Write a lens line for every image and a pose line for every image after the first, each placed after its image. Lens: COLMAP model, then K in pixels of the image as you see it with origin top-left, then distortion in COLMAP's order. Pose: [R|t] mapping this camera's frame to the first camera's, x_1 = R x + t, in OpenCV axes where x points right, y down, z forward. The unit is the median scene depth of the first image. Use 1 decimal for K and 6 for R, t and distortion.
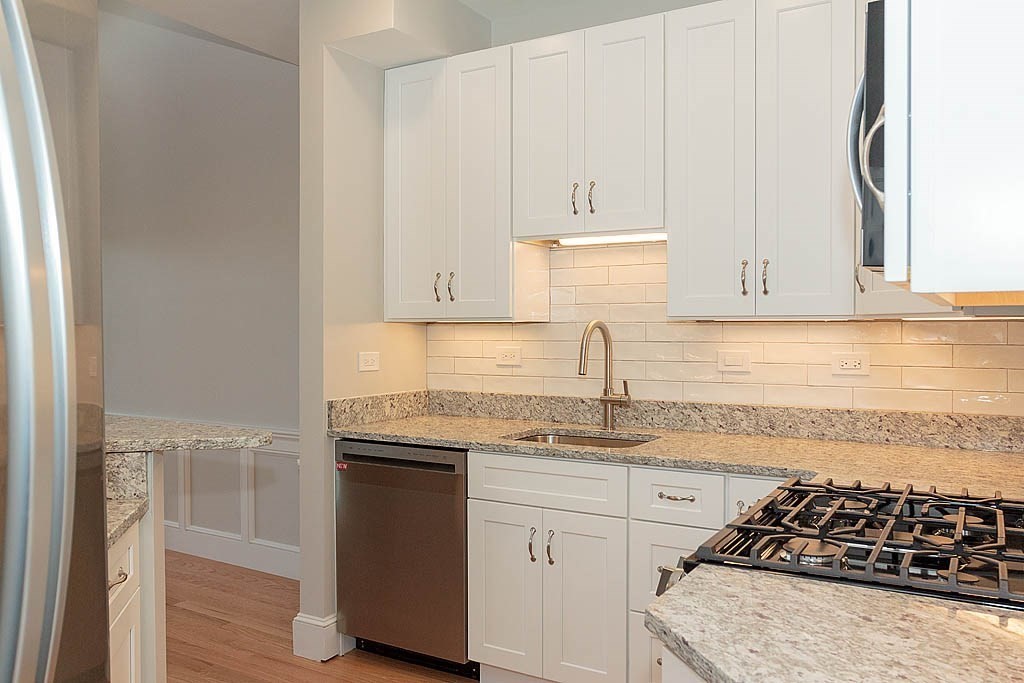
lens RADIAL K [[817.4, 0, 512.0], [0, 817.4, 341.5], [0, 0, 1]] dist [-0.007764, 0.004401]
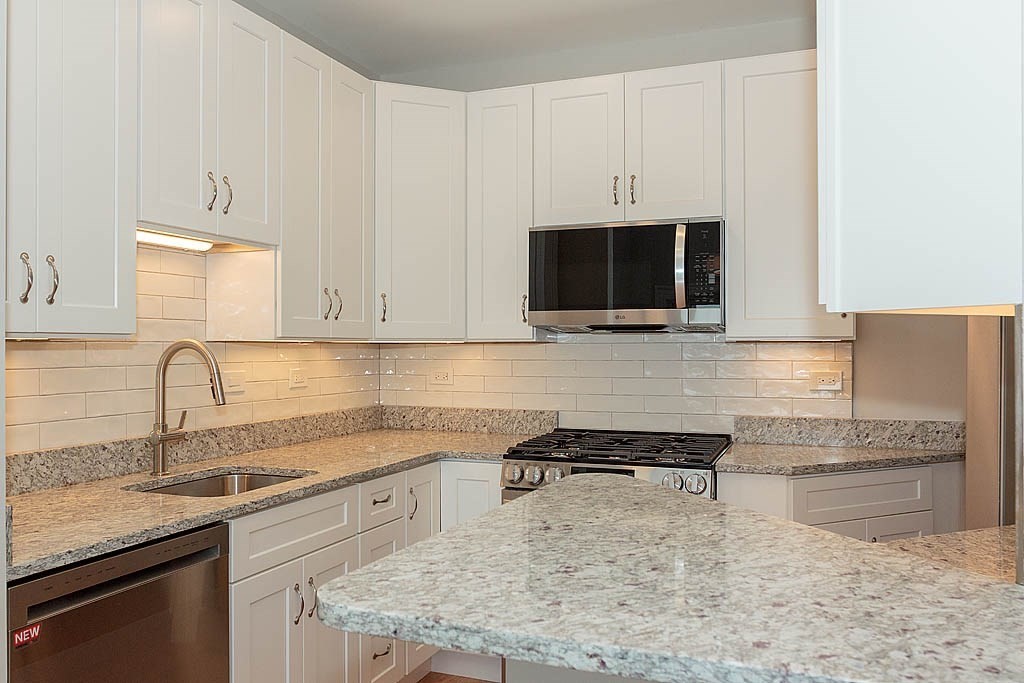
lens RADIAL K [[817.4, 0, 512.0], [0, 817.4, 341.5], [0, 0, 1]] dist [-0.007764, 0.004401]
pose [[-0.171521, 0.006650, 0.985158, -0.771193], [0.013852, 0.999895, -0.004338, -0.016176], [-0.985083, 0.012903, -0.171595, 0.833691]]
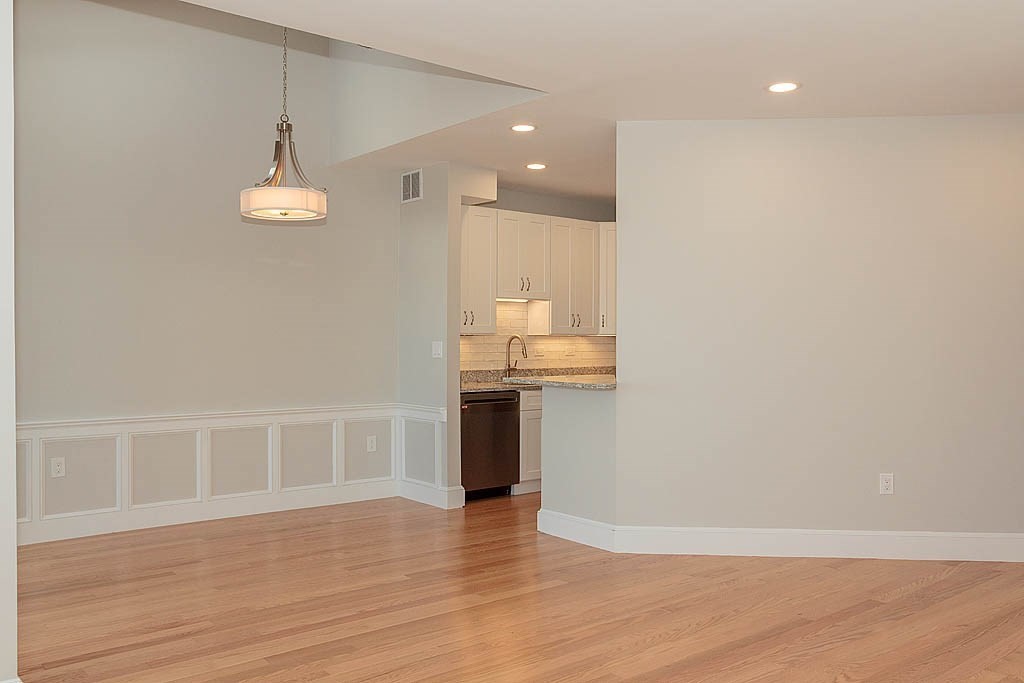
lens RADIAL K [[861.5, 0, 512.0], [0, 861.5, 341.5], [0, 0, 1]] dist [-0.006575, 0.008387]
pose [[0.328718, -0.002779, 0.944424, -2.268032], [0.009903, 0.999951, -0.000504, -0.006259], [-0.944376, 0.009518, 0.328730, 0.201837]]
